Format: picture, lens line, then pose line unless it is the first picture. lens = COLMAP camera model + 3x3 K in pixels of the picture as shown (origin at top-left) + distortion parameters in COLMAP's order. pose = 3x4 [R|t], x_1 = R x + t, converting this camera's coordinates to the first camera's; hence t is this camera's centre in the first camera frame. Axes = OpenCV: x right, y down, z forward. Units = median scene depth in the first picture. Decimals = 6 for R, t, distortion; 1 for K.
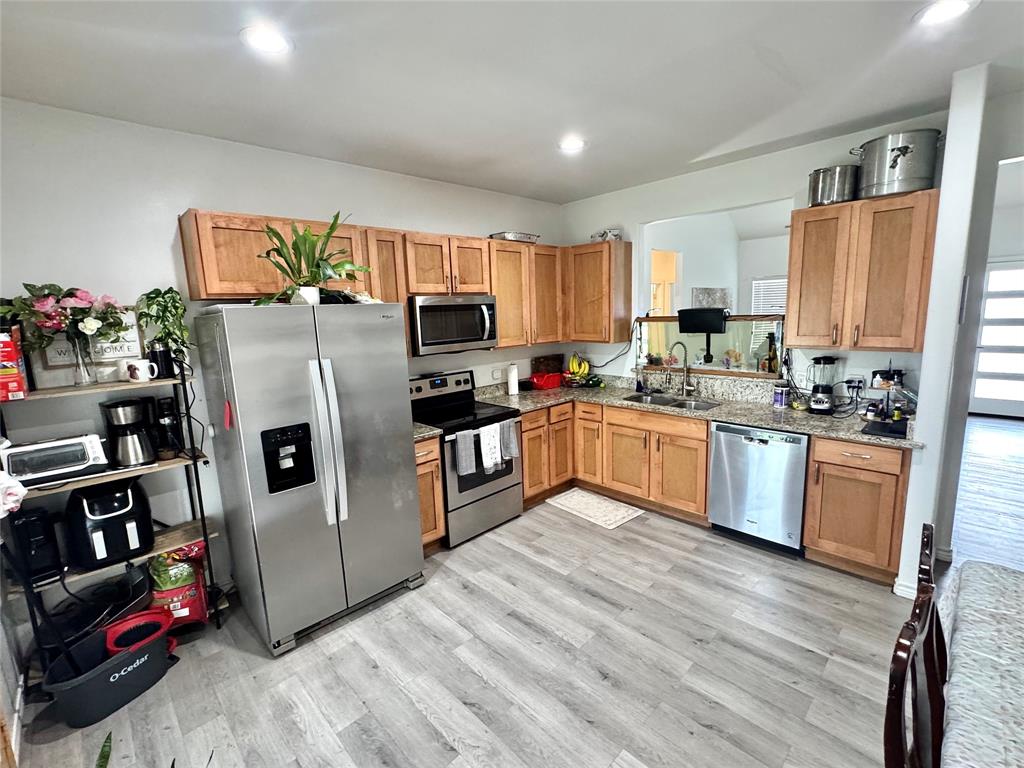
lens RADIAL K [[456.8, 0, 512.7], [0, 456.8, 383.4], [0, 0, 1]] dist [-0.003259, 0.000152]
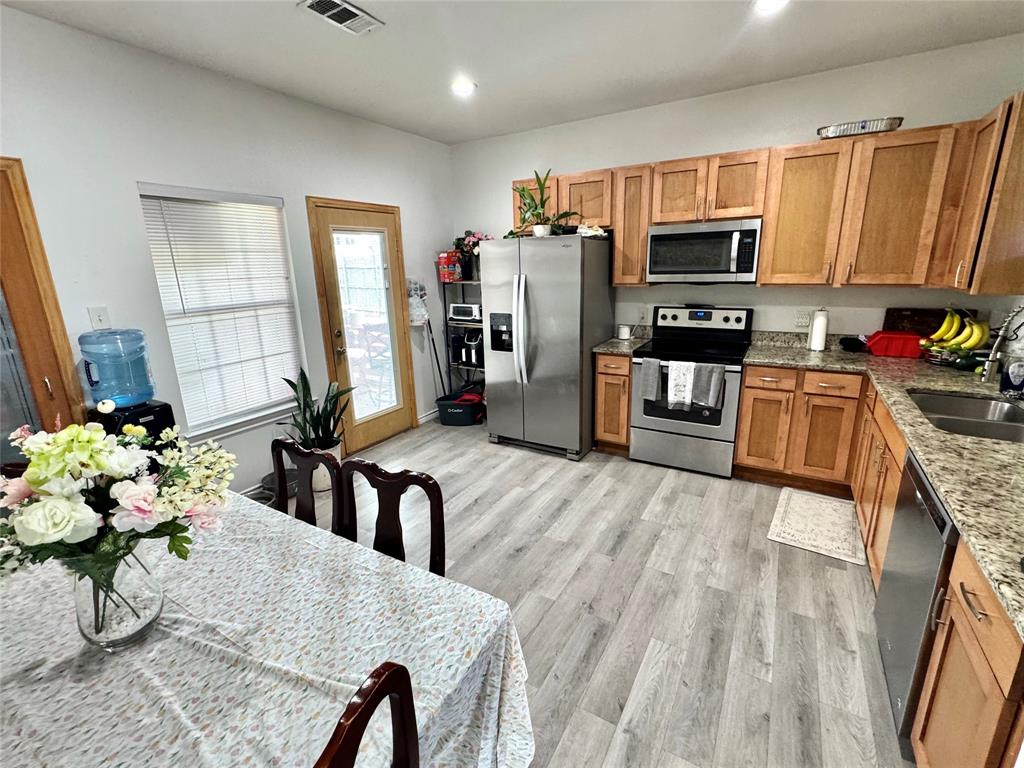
lens RADIAL K [[456.8, 0, 512.7], [0, 456.8, 381.4], [0, 0, 1]] dist [-0.003259, 0.000152]
pose [[0.262864, 0.274814, -0.924867, 0.747965], [-0.138546, 0.959395, 0.245696, -0.054800], [0.954834, 0.063552, 0.290265, 0.375804]]
